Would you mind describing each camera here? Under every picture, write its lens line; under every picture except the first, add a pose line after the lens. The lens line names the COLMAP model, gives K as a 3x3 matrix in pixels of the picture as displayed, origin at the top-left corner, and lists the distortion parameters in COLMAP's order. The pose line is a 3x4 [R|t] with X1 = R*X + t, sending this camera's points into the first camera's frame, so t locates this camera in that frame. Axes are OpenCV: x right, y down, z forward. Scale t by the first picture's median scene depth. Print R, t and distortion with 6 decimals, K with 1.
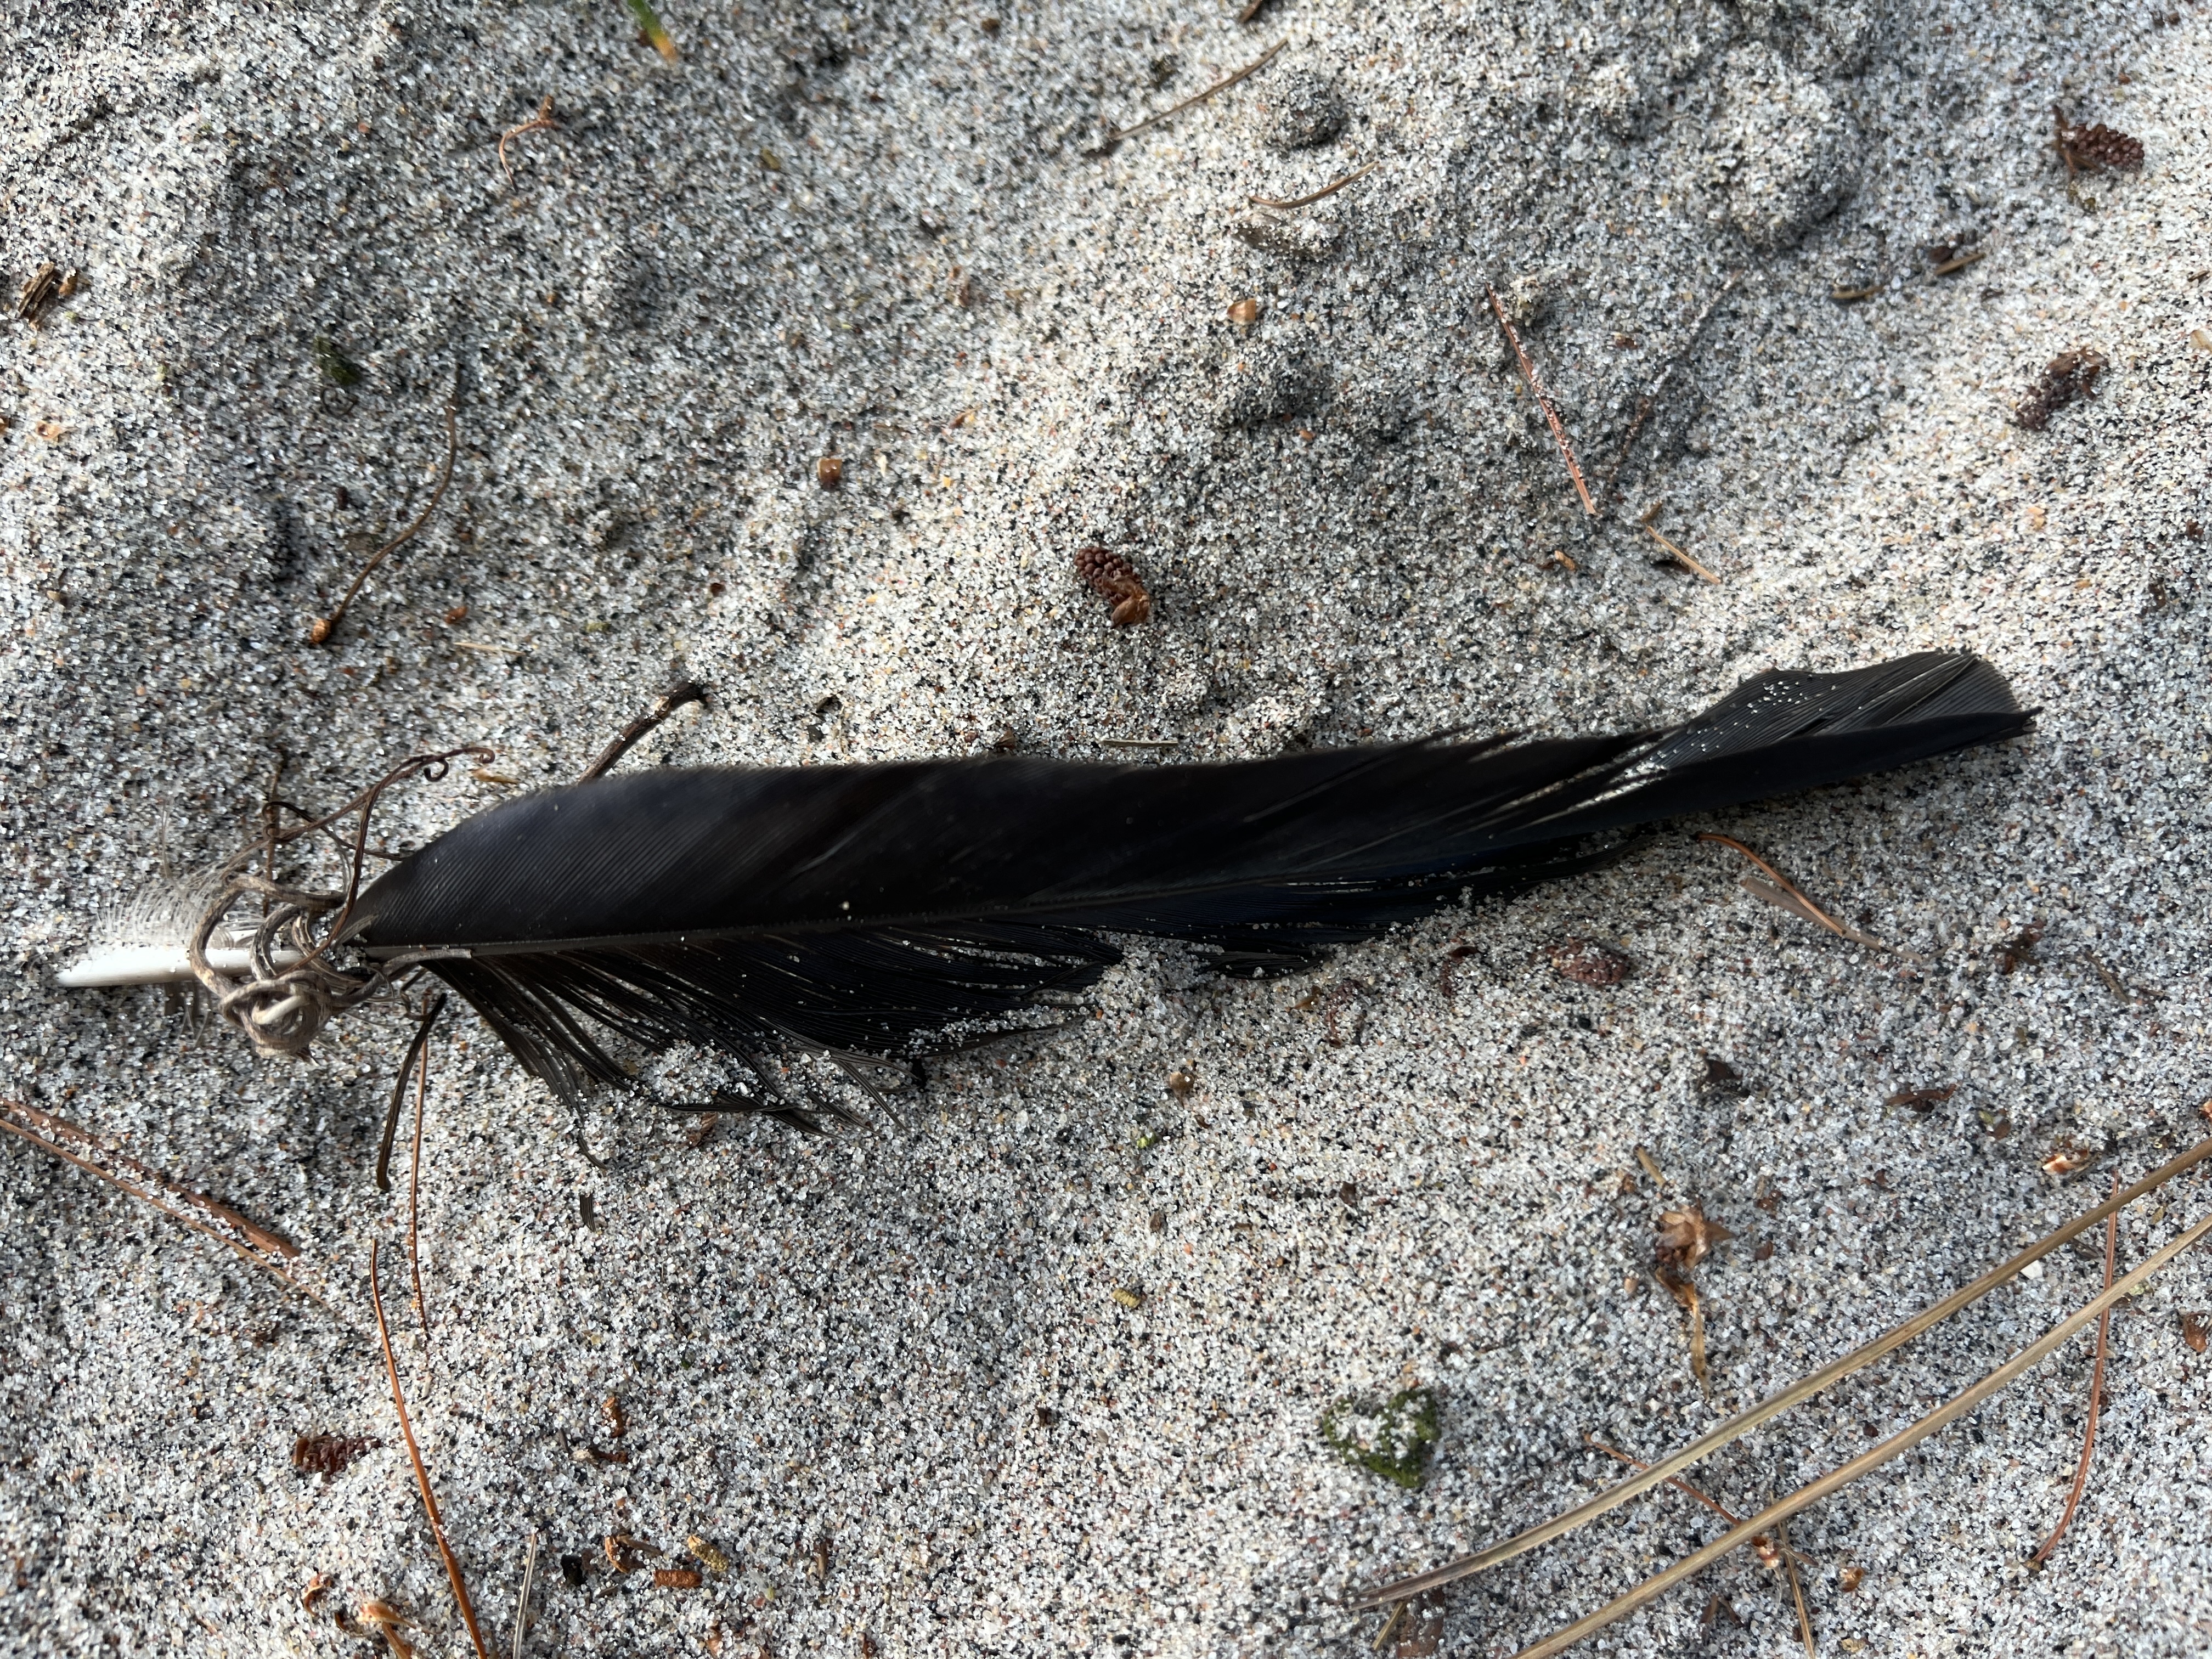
lens RADIAL K [[1648.4, 0, 1102.3], [0, 1648.4, 834.8], [0, 0, 1]] dist [-0.003411, 0.000283]
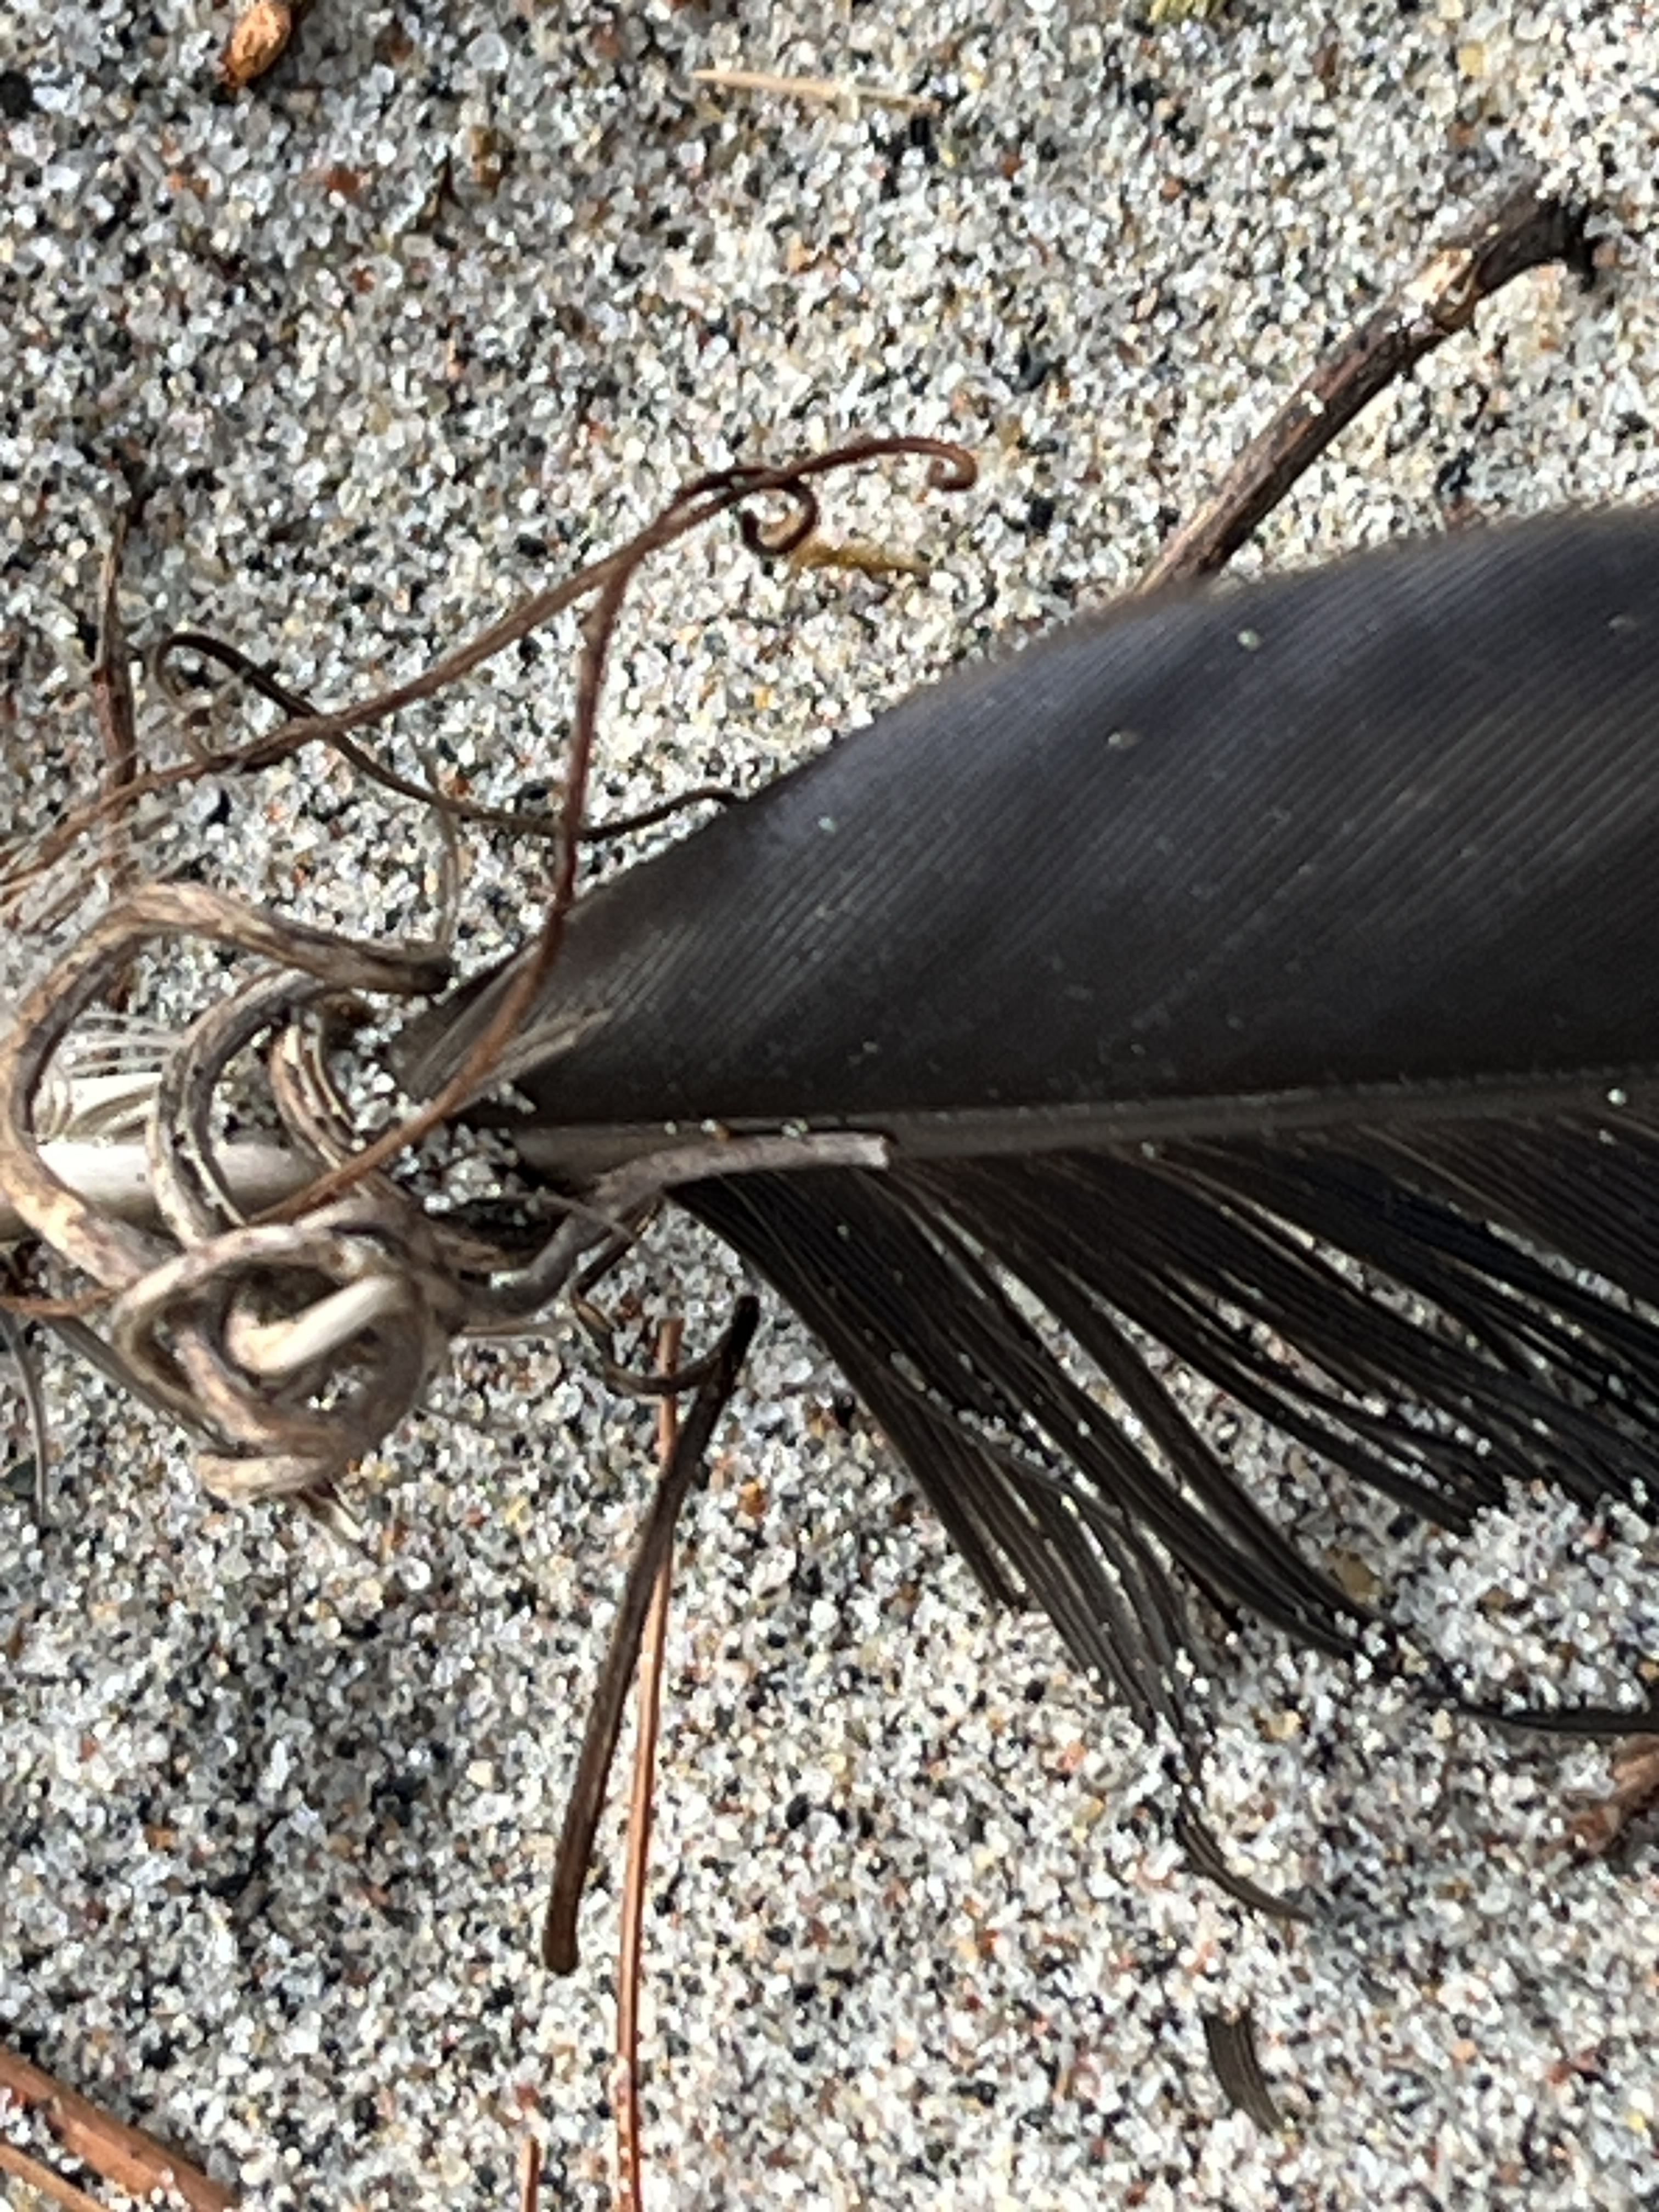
lens RADIAL K [[8539.3, 0, 830.6], [0, 8539.3, 1102.4], [0, 0, 1]] dist [0.173240, 0.000000]
pose [[0.984067, 0.000186, -0.177799, -0.114721], [0.003994, 0.999724, 0.023154, 0.026148], [0.177754, -0.023496, 0.983794, -0.451776]]
